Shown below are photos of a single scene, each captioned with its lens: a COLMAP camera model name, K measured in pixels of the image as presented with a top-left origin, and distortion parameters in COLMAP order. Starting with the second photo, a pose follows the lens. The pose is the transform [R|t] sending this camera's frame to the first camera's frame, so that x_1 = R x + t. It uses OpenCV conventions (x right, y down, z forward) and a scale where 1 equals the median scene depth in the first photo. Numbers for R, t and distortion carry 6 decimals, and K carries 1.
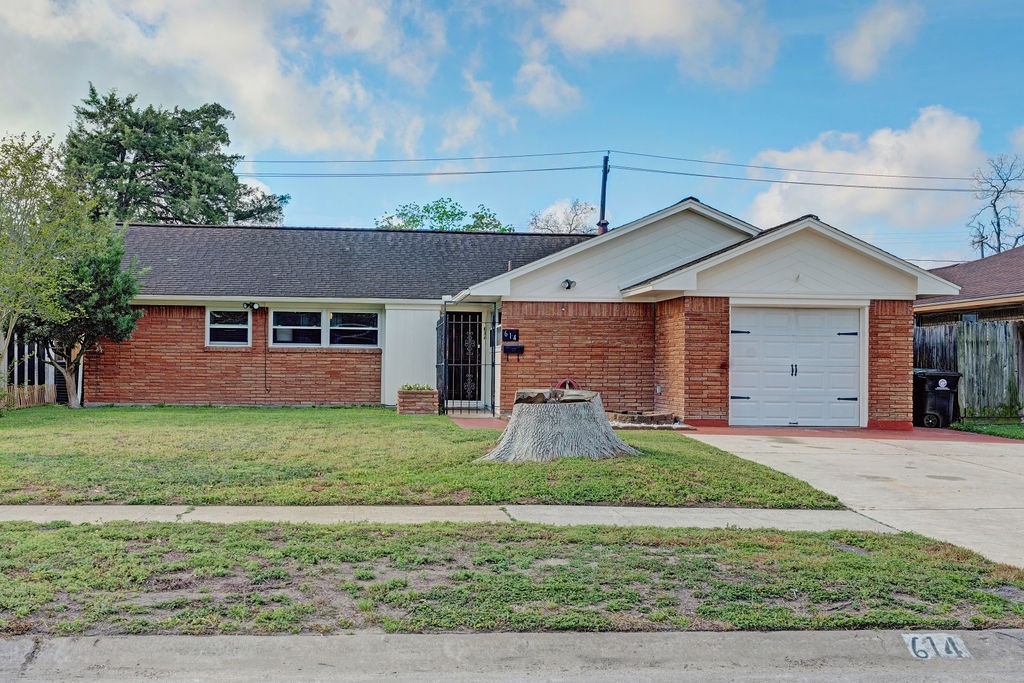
lens RADIAL K [[982.4, 0, 510.6], [0, 982.4, 342.7], [0, 0, 1]] dist [0.003076, 0.000000]
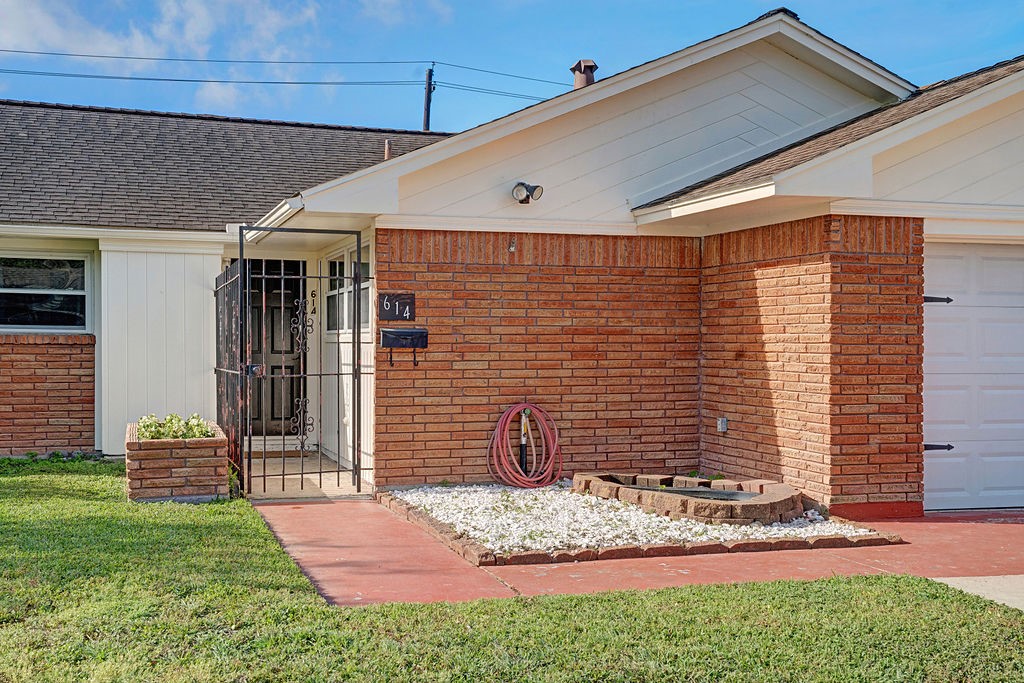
lens RADIAL K [[1174.8, 0, 548.1], [0, 1174.8, 385.6], [0, 0, 1]] dist [0.061986, 0.000000]
pose [[0.977567, -0.013044, 0.210221, -0.044510], [0.000688, 0.998273, 0.058742, -0.003249], [-0.210624, -0.057280, 0.975888, 0.466537]]
